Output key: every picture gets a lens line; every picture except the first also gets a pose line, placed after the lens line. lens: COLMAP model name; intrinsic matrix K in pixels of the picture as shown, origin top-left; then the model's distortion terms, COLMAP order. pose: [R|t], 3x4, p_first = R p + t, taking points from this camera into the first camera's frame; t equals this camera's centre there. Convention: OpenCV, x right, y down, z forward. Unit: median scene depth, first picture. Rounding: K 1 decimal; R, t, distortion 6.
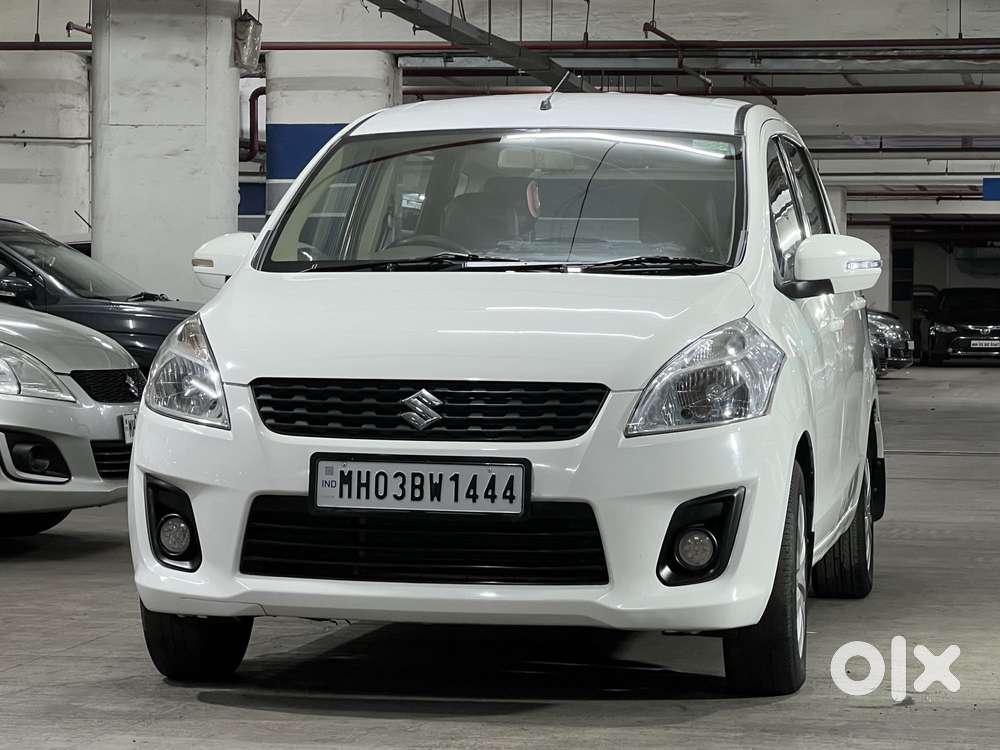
lens RADIAL K [[2773.4, 0, 469.0], [0, 2773.4, 413.7], [0, 0, 1]] dist [0.220757, 0.000000]
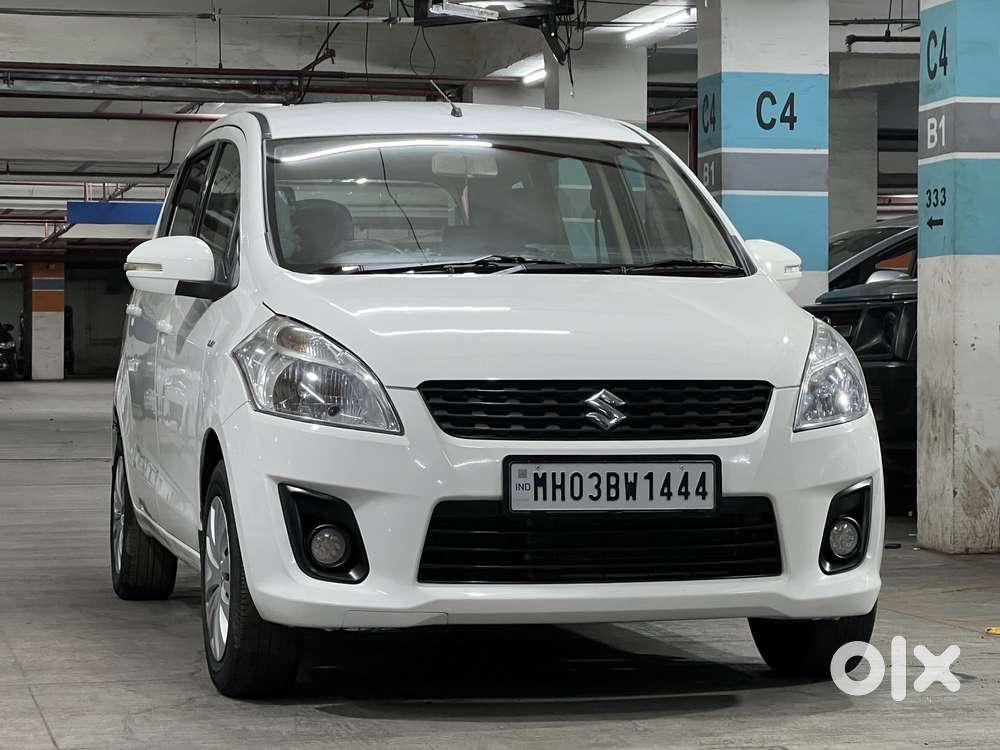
lens RADIAL K [[2613.5, 0, 501.7], [0, 2613.5, 372.8], [0, 0, 1]] dist [0.091168, 0.000000]
pose [[0.911137, -0.015463, 0.411814, -0.438206], [0.023794, 0.999603, -0.015109, -0.001281], [-0.411416, 0.023566, 0.911143, 0.157054]]
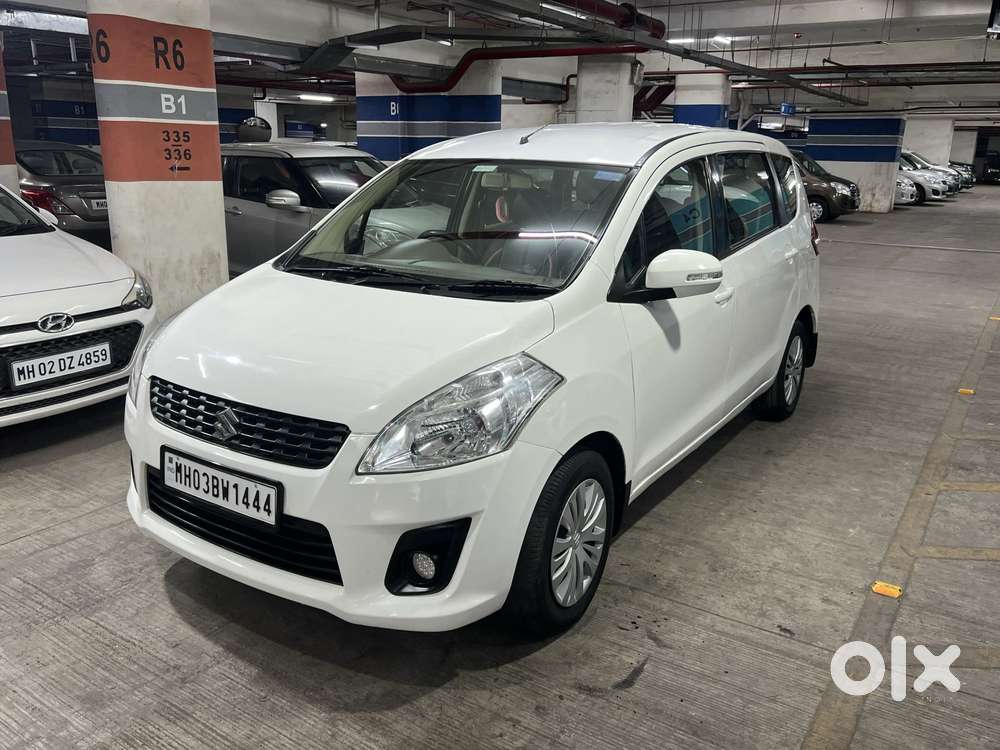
lens RADIAL K [[815.1, 0, 500.3], [0, 815.1, 376.6], [0, 0, 1]] dist [0.009922, 0.007293]
pose [[0.931834, 0.106560, -0.346886, 0.224666], [-0.024003, 0.971920, 0.234084, -0.111858], [0.362089, -0.209802, 0.908226, 0.713436]]
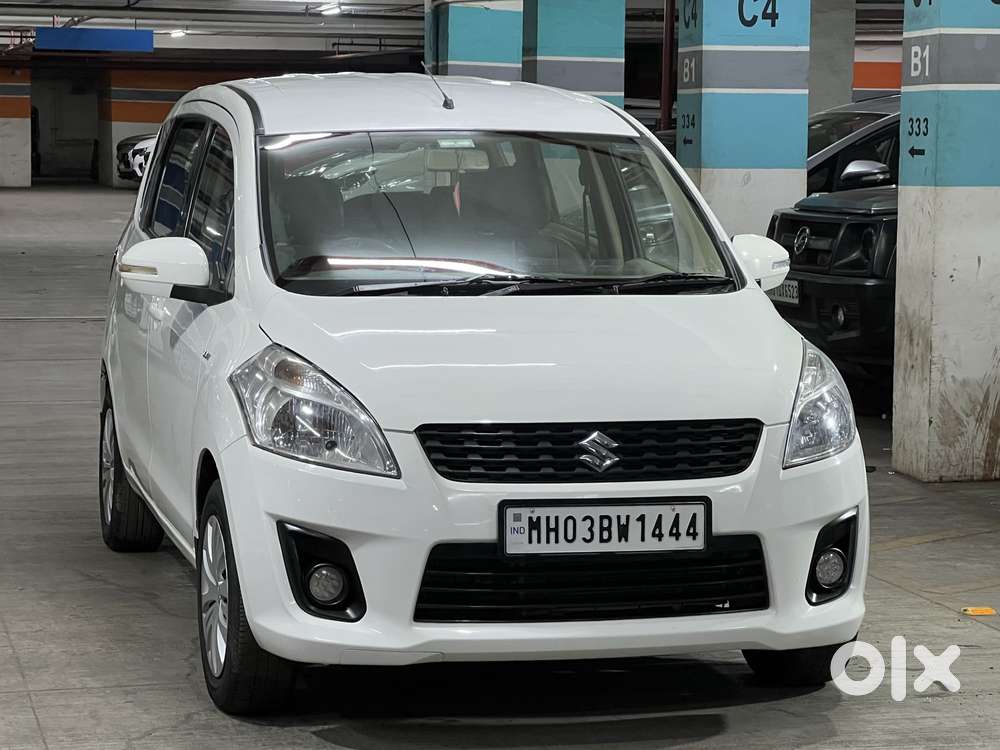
lens RADIAL K [[2613.5, 0, 501.0], [0, 2613.5, 381.1], [0, 0, 1]] dist [0.091168, 0.000000]
pose [[0.906074, -0.043309, 0.420897, -0.451116], [0.015864, 0.997526, 0.068492, -0.093248], [-0.422822, -0.055381, 0.904519, 0.150257]]
